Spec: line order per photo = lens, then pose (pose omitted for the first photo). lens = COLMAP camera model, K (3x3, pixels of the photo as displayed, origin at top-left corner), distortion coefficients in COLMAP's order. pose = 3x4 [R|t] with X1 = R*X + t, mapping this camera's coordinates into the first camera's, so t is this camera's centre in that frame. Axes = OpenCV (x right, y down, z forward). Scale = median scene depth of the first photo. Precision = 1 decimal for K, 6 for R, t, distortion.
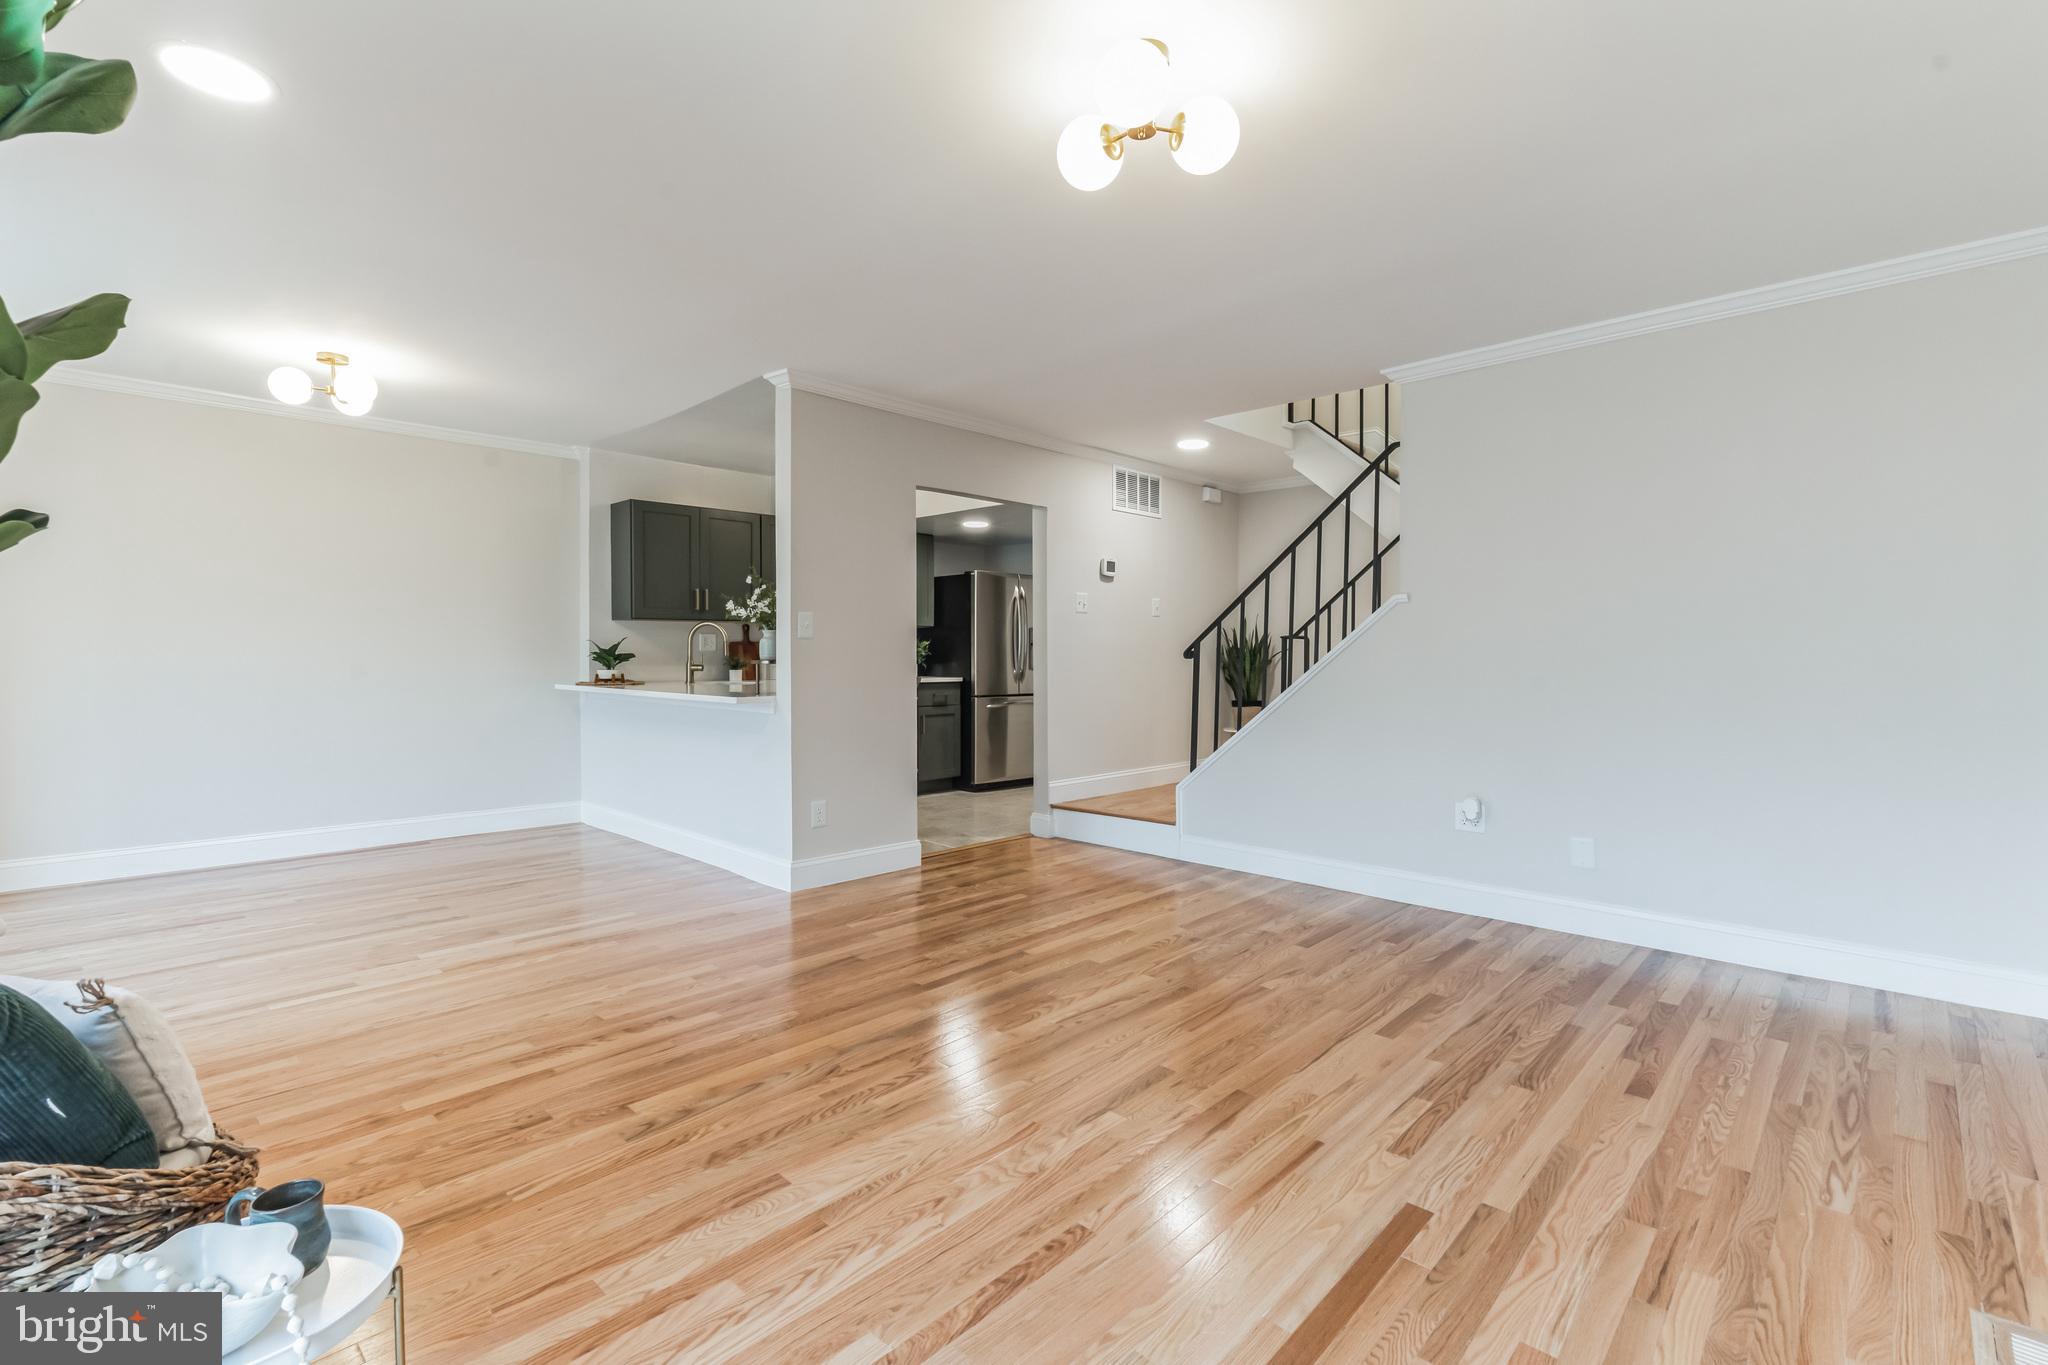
lens RADIAL K [[923.1, 0, 1015.8], [0, 923.1, 665.9], [0, 0, 1]] dist [-0.002909, -0.000416]
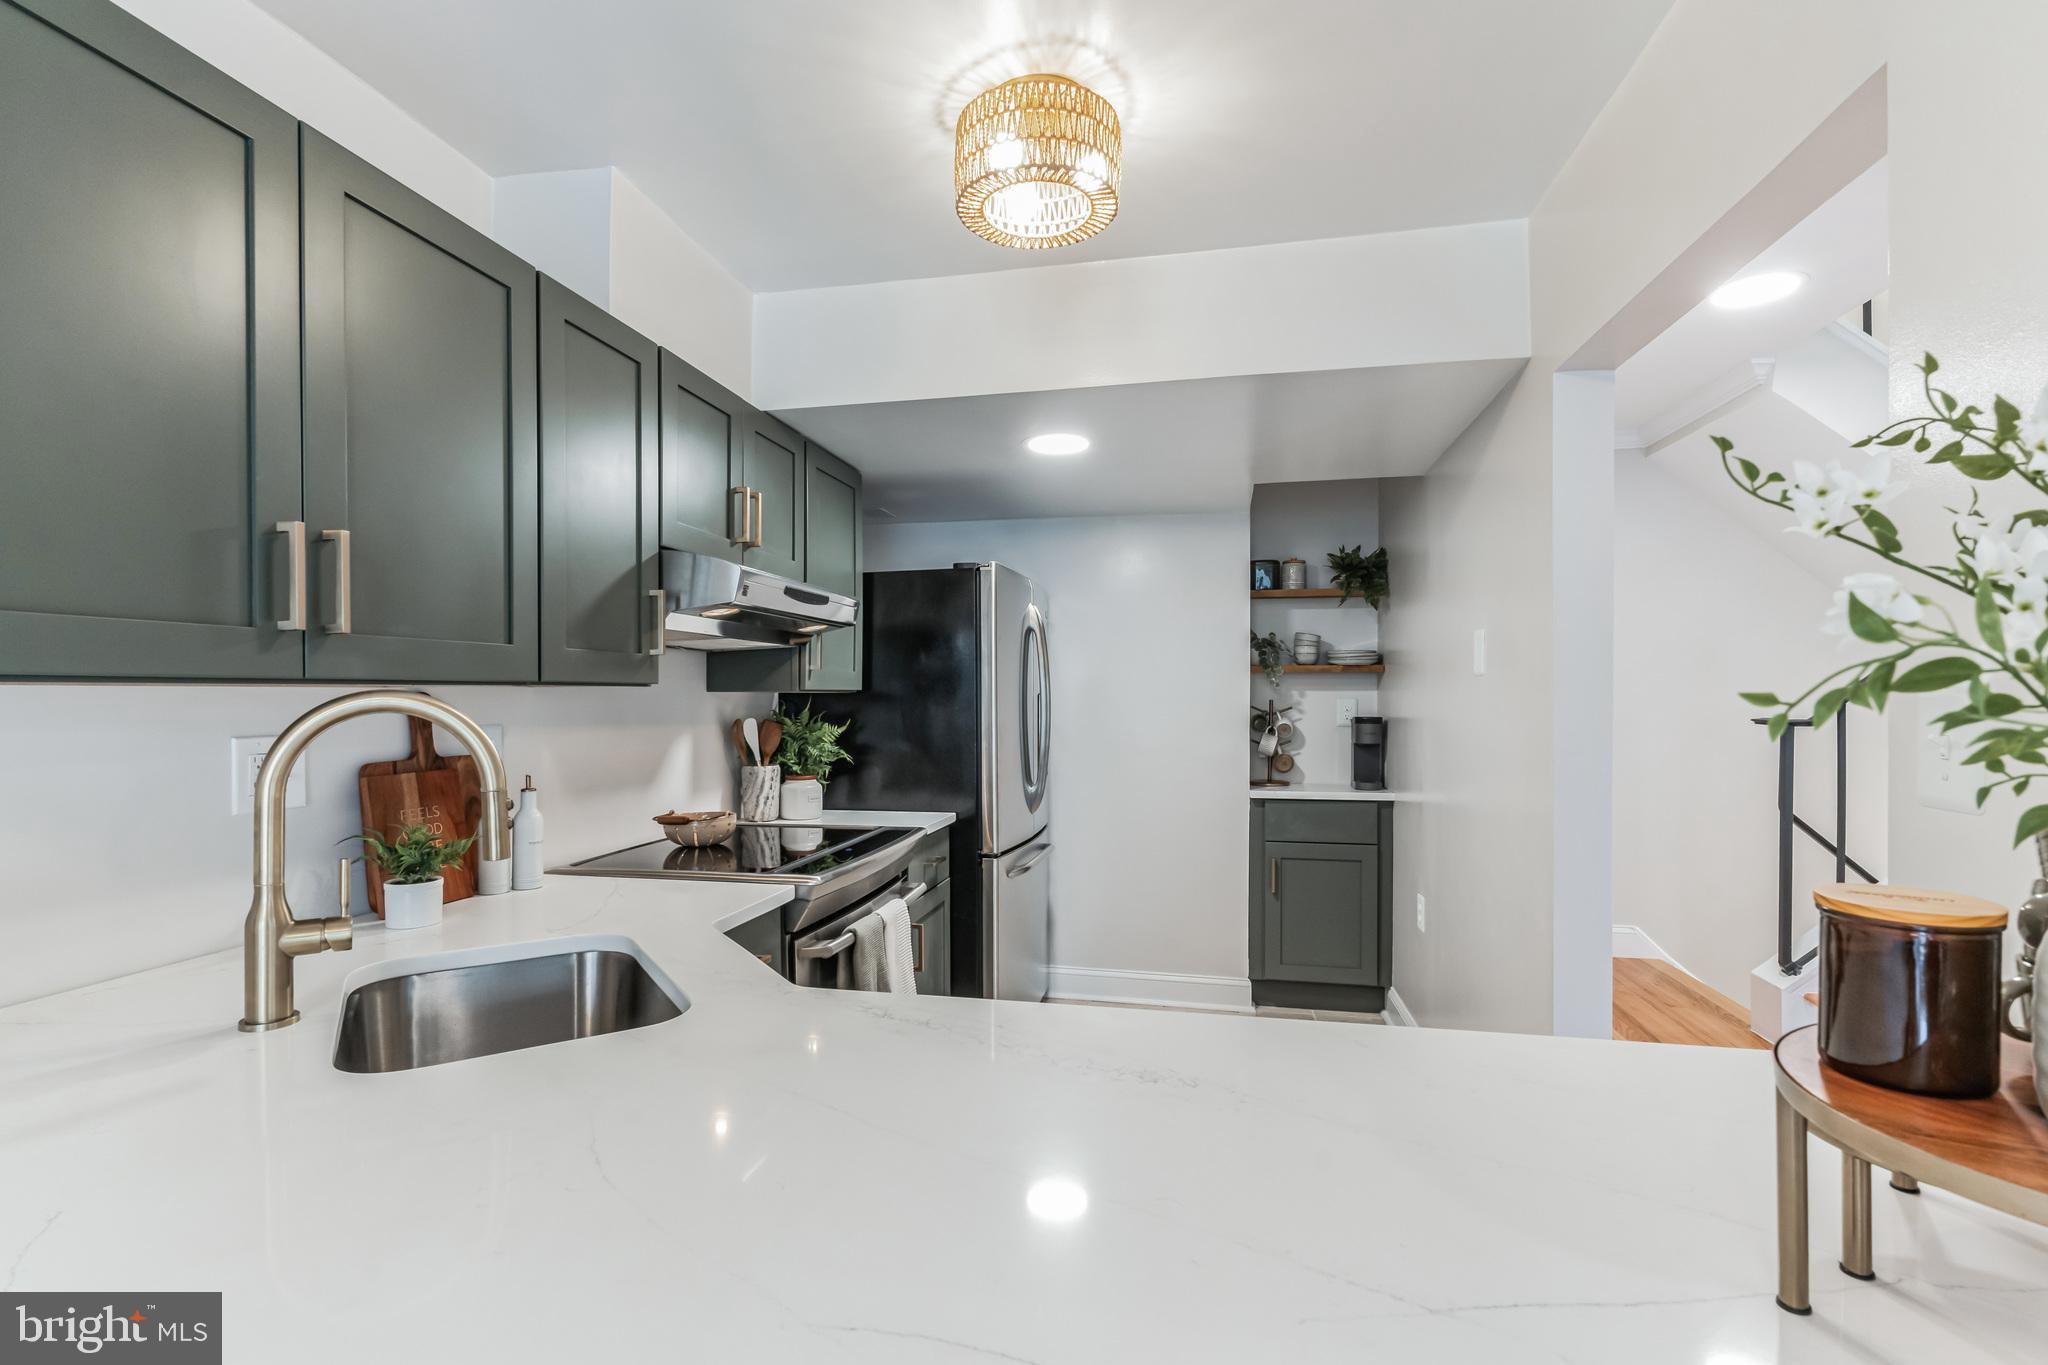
lens RADIAL K [[940.8, 0, 1028.4], [0, 940.8, 697.4], [0, 0, 1]] dist [-0.000943, -0.000025]
pose [[0.836711, -0.005842, 0.547614, -0.341574], [0.014857, 0.999817, -0.012035, -0.043970], [-0.547444, 0.018206, 0.836645, 0.787682]]
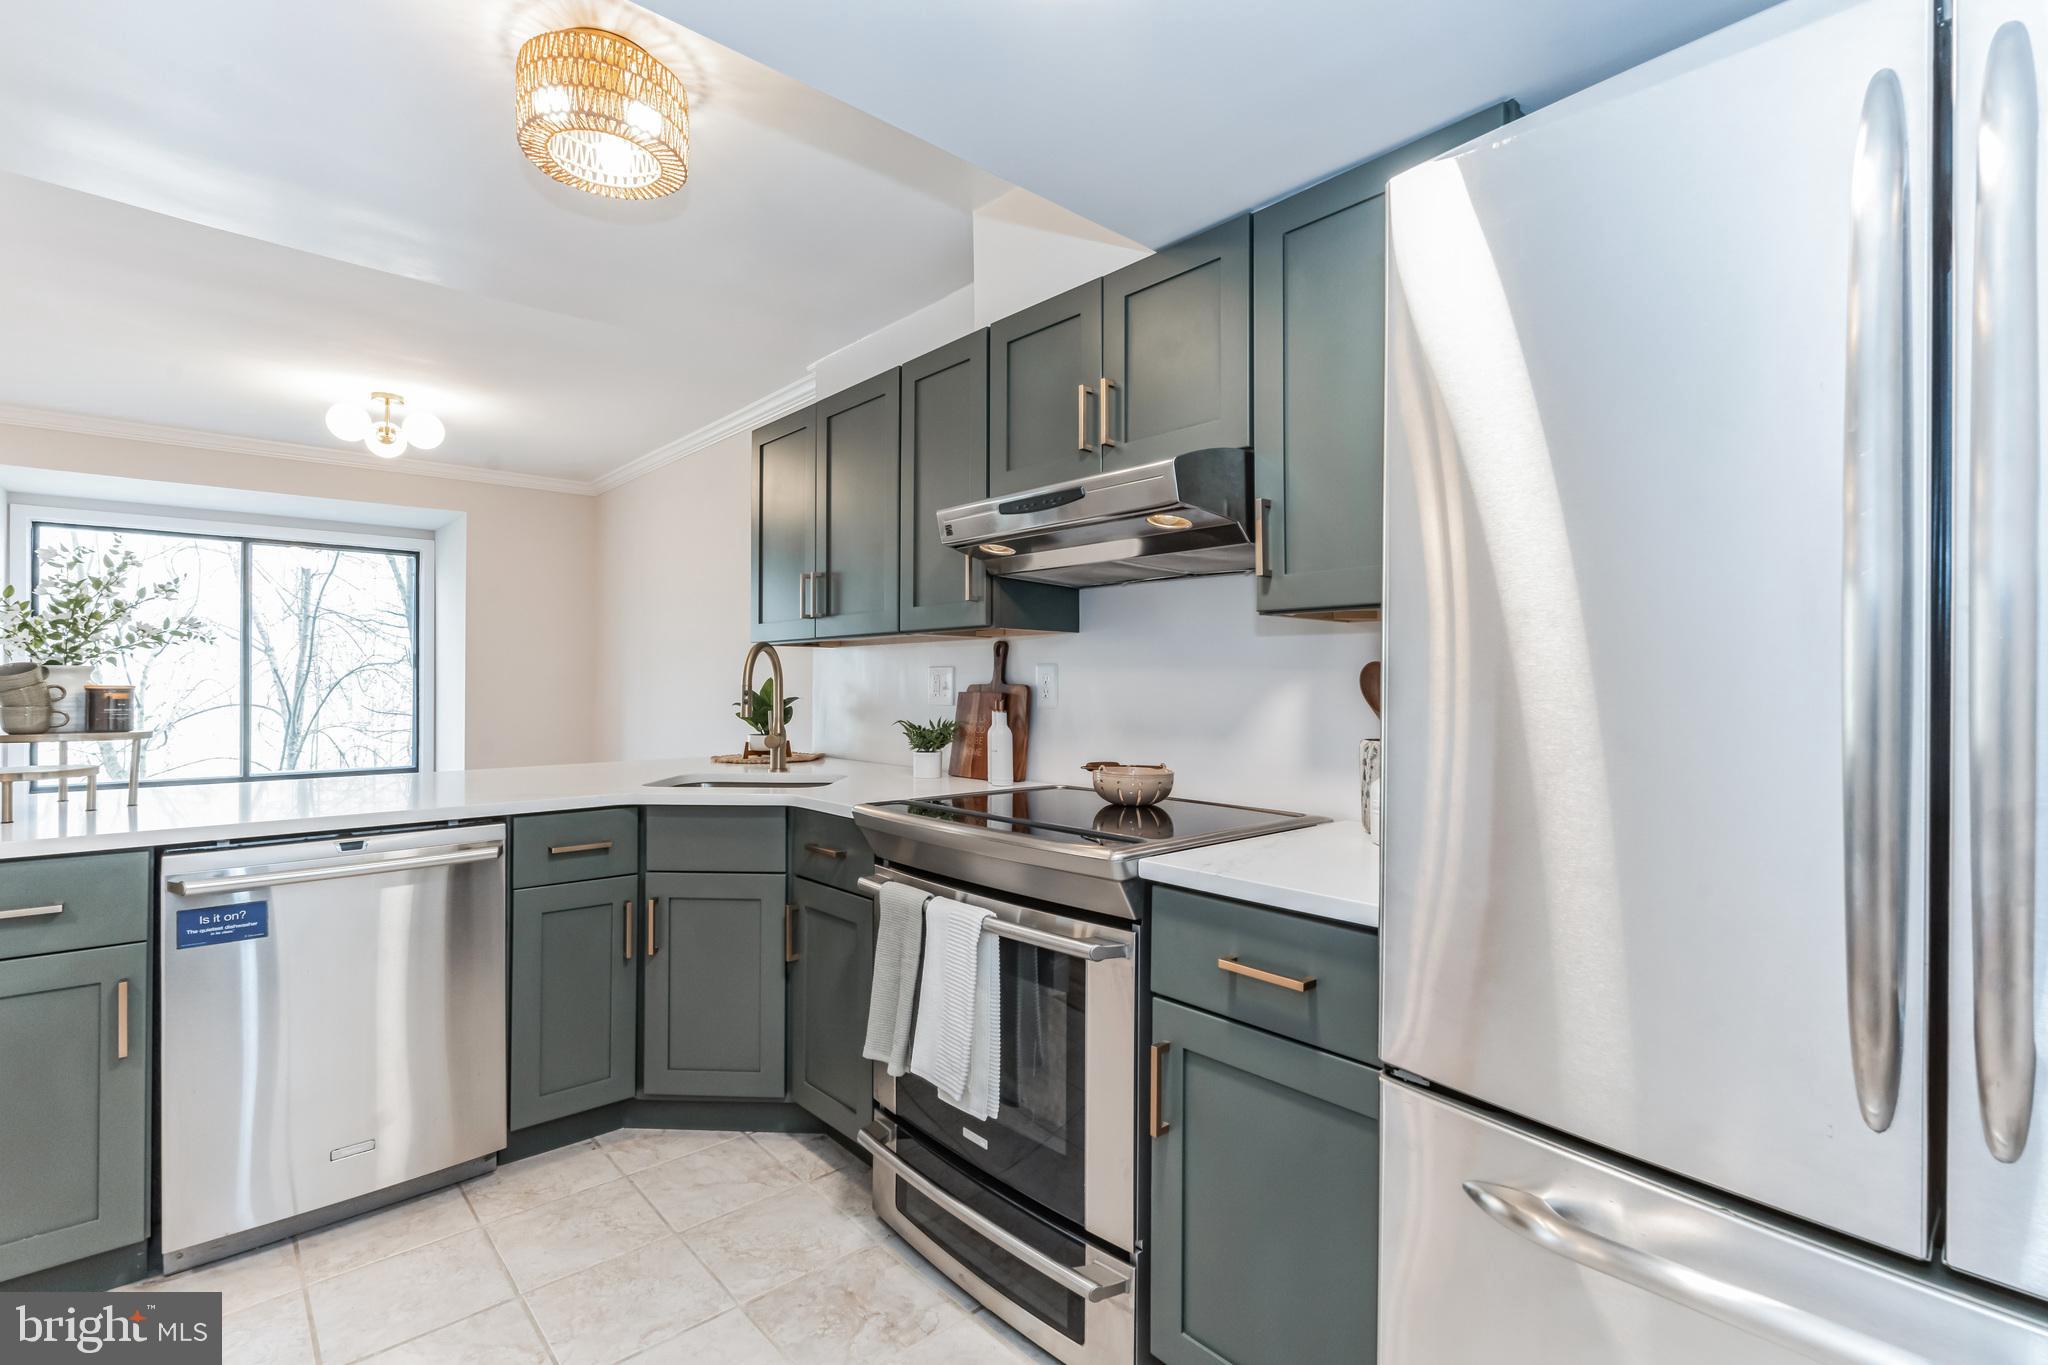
lens RADIAL K [[922.8, 0, 997.6], [0, 922.8, 681.9], [0, 0, 1]] dist [-0.001717, -0.000210]
pose [[-0.066856, -0.005510, -0.997747, 0.126416], [-0.022072, 0.999748, -0.004042, -0.029906], [0.997518, 0.021752, -0.066961, 1.191541]]
